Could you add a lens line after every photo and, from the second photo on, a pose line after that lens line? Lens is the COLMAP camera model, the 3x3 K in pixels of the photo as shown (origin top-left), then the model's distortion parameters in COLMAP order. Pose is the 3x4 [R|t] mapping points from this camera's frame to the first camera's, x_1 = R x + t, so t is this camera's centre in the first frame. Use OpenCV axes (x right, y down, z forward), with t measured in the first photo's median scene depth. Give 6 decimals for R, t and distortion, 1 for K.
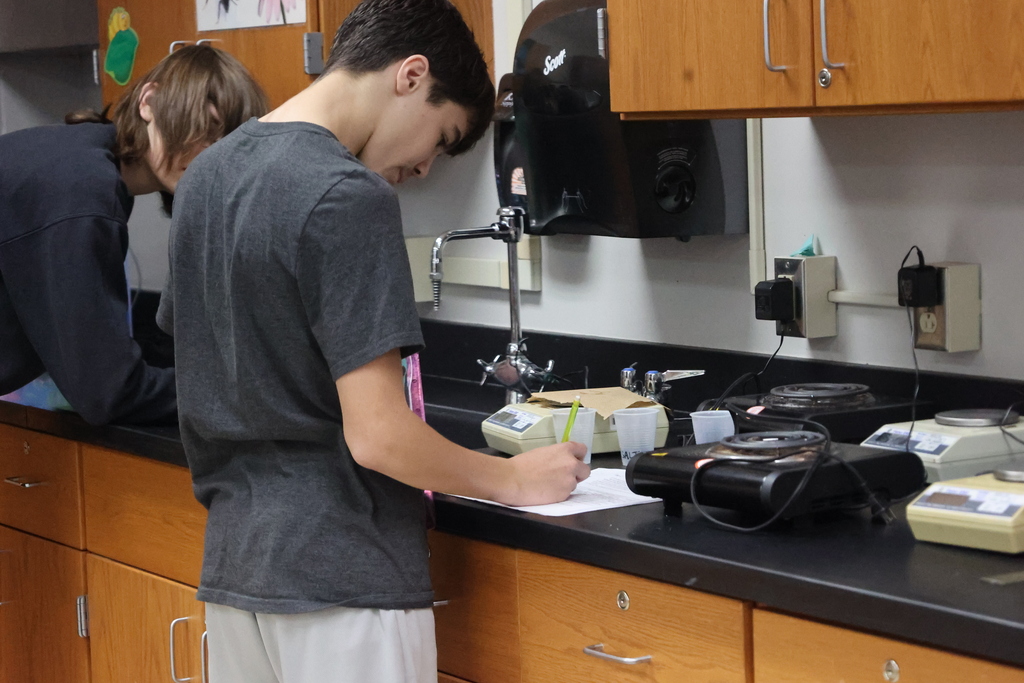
lens RADIAL K [[2644.1, 0, 512.0], [0, 2644.1, 341.3], [0, 0, 1]] dist [0.045243, 0.000000]
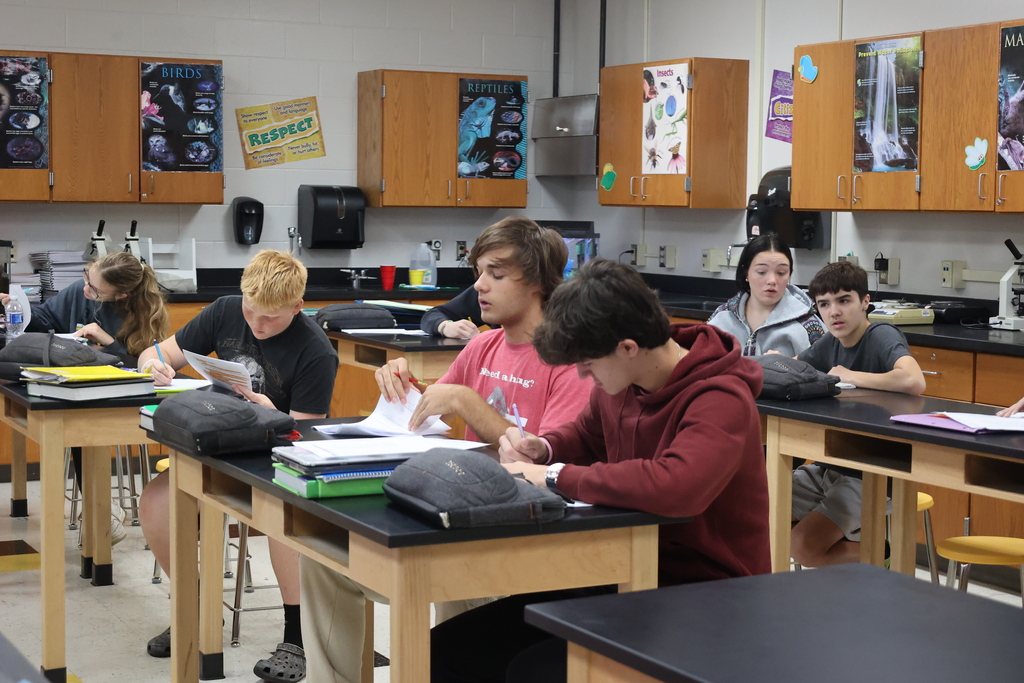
lens RADIAL K [[1835.9, 0, 512.4], [0, 1835.9, 342.0], [0, 0, 1]] dist [-0.019478, 0.000000]
pose [[0.995193, 0.052564, -0.082627, -0.108446], [-0.053550, 0.998517, -0.009766, 0.119626], [0.081991, 0.014143, 0.996533, -1.291029]]
